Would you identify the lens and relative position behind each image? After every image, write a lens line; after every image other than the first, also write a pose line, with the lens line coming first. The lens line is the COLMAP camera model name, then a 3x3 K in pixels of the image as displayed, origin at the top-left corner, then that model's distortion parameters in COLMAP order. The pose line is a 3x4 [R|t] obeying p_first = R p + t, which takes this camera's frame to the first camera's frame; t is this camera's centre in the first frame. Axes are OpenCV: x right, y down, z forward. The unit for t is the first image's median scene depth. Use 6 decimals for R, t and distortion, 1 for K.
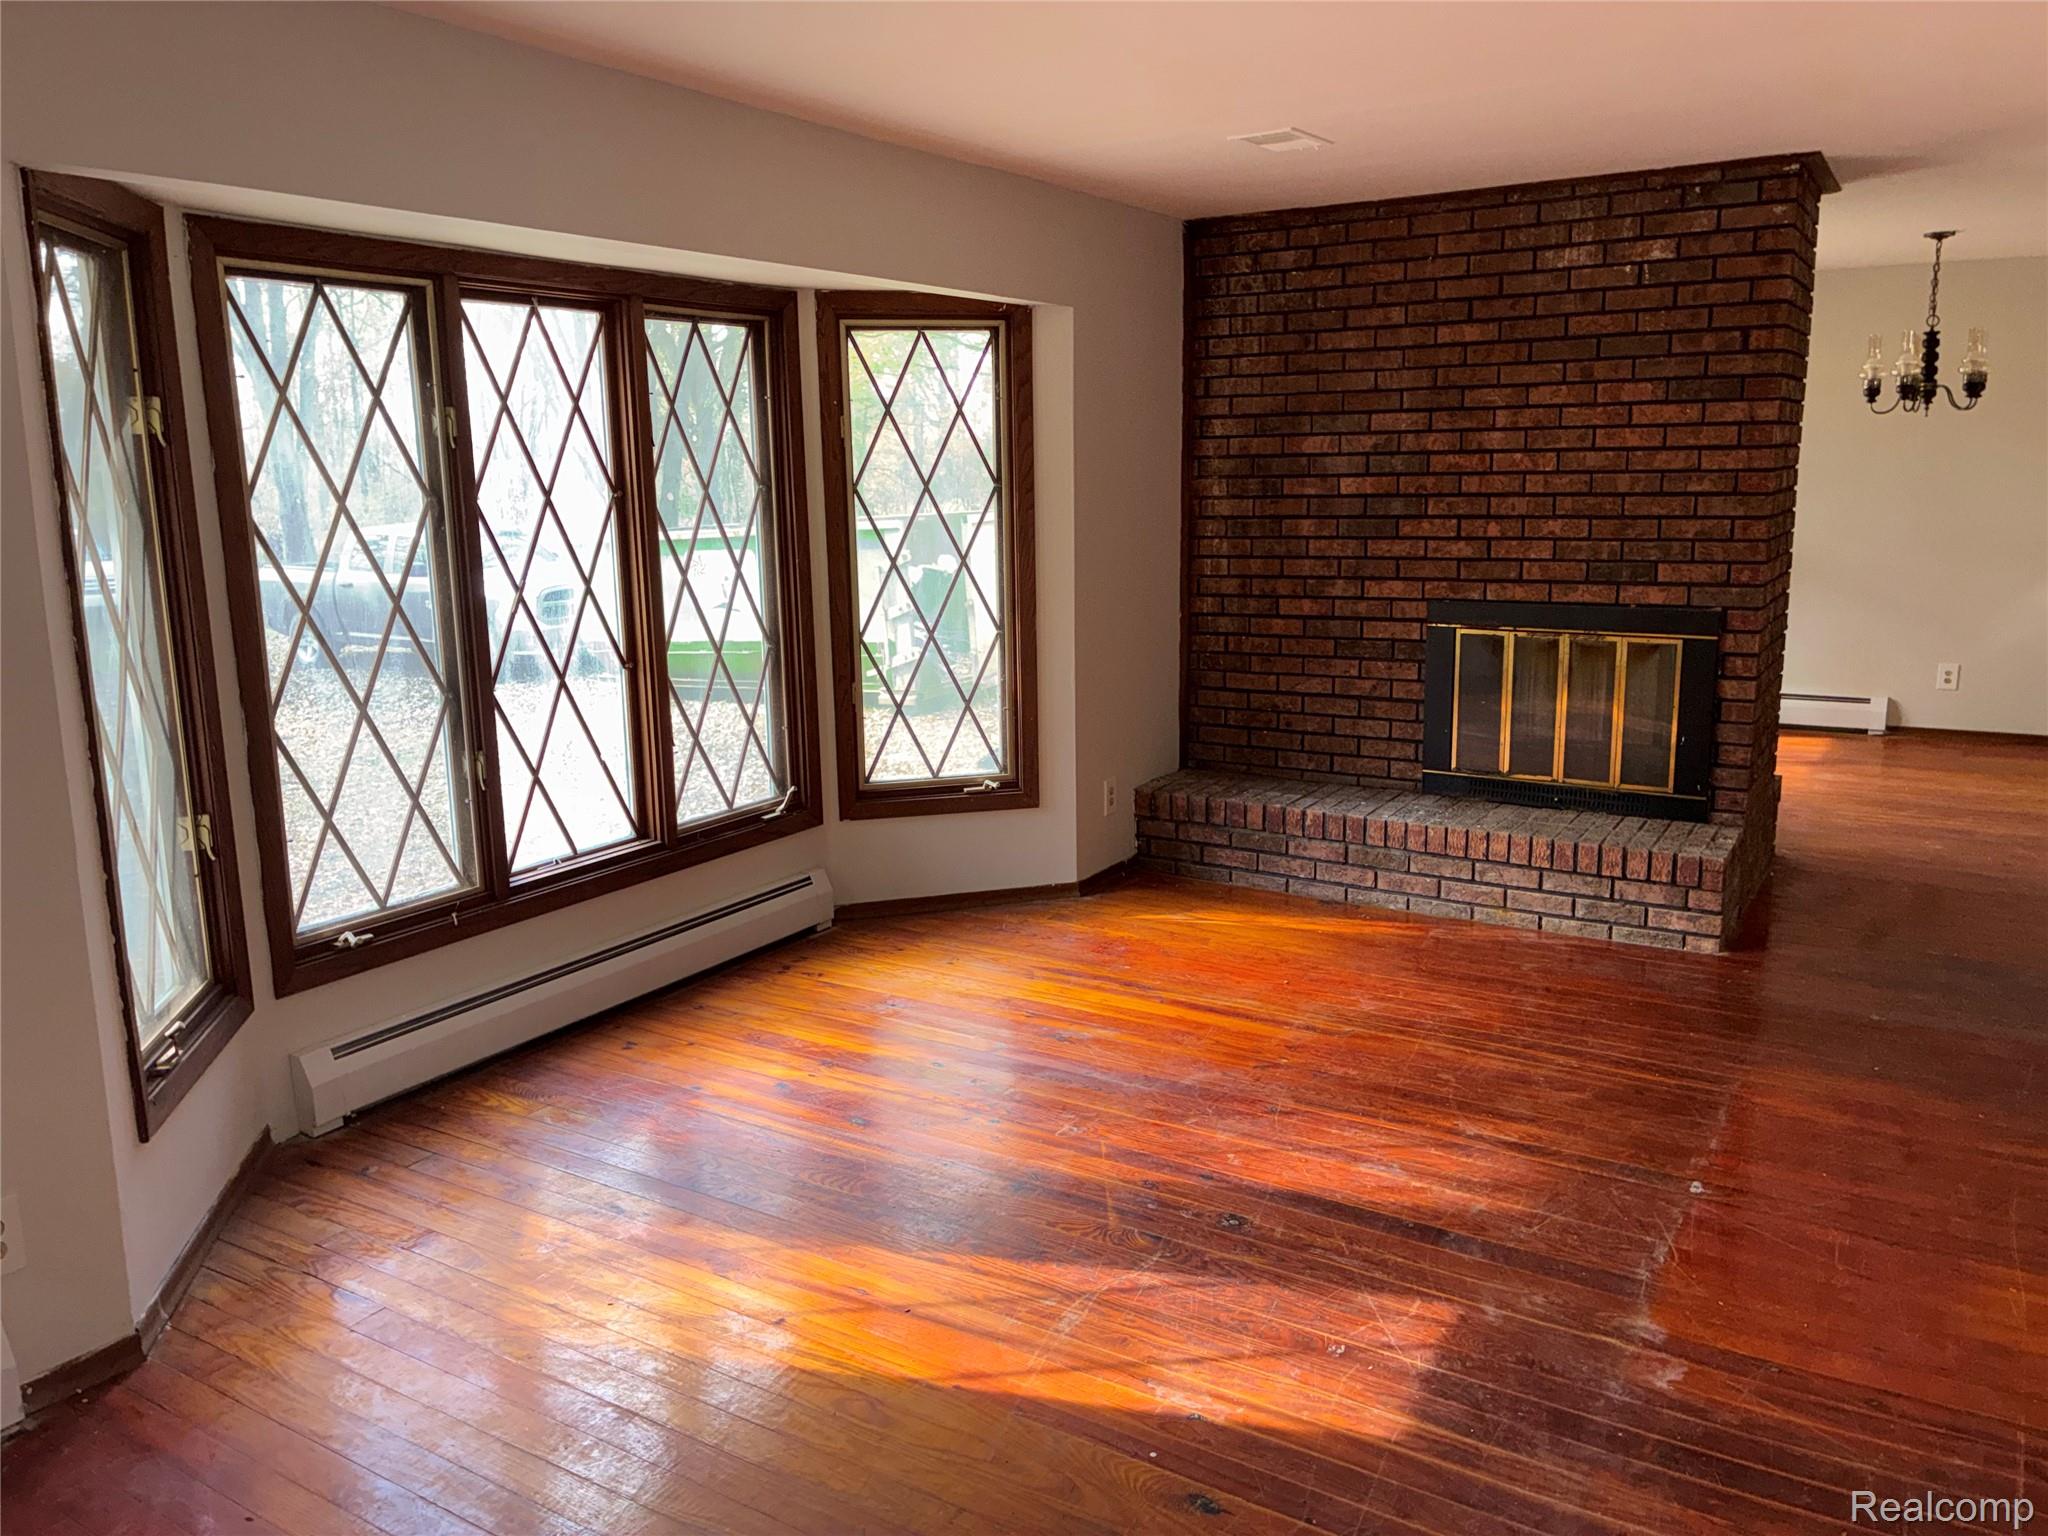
lens RADIAL K [[1552.4, 0, 1032.4], [0, 1552.4, 759.8], [0, 0, 1]] dist [0.051309, -0.067293]
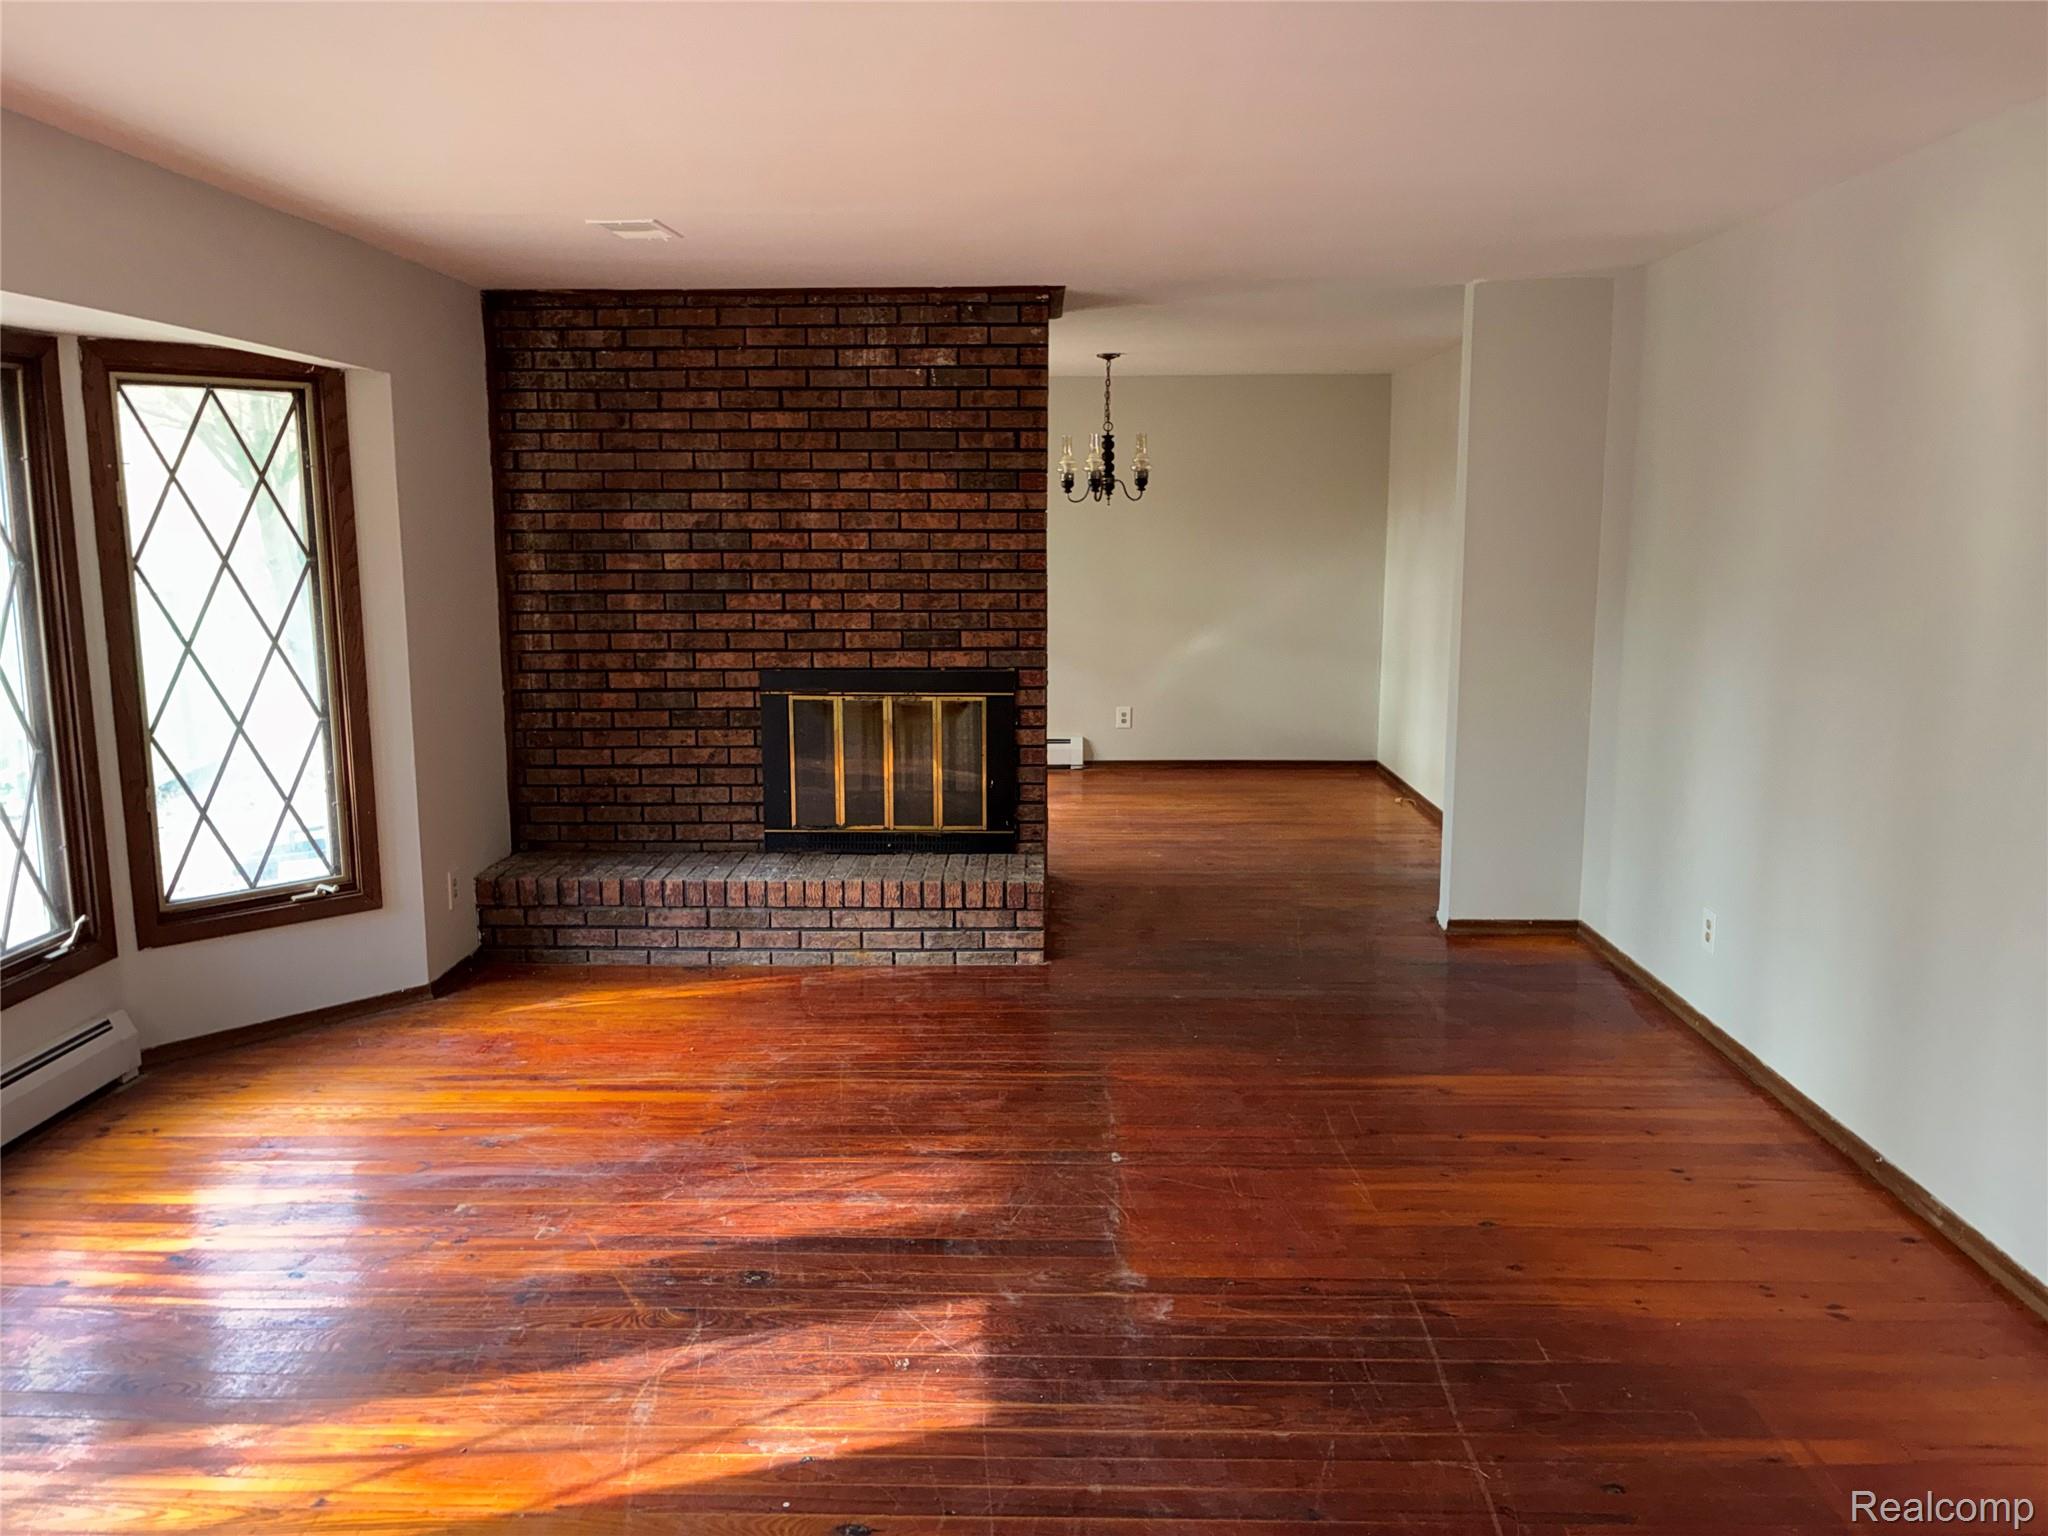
lens RADIAL K [[1552.4, 0, 1031.8], [0, 1552.4, 781.5], [0, 0, 1]] dist [0.051309, -0.067293]
pose [[0.858999, -0.073416, 0.506686, -0.137166], [0.088048, 0.996104, -0.004940, -0.005966], [-0.504349, 0.048857, 0.862117, 0.002074]]
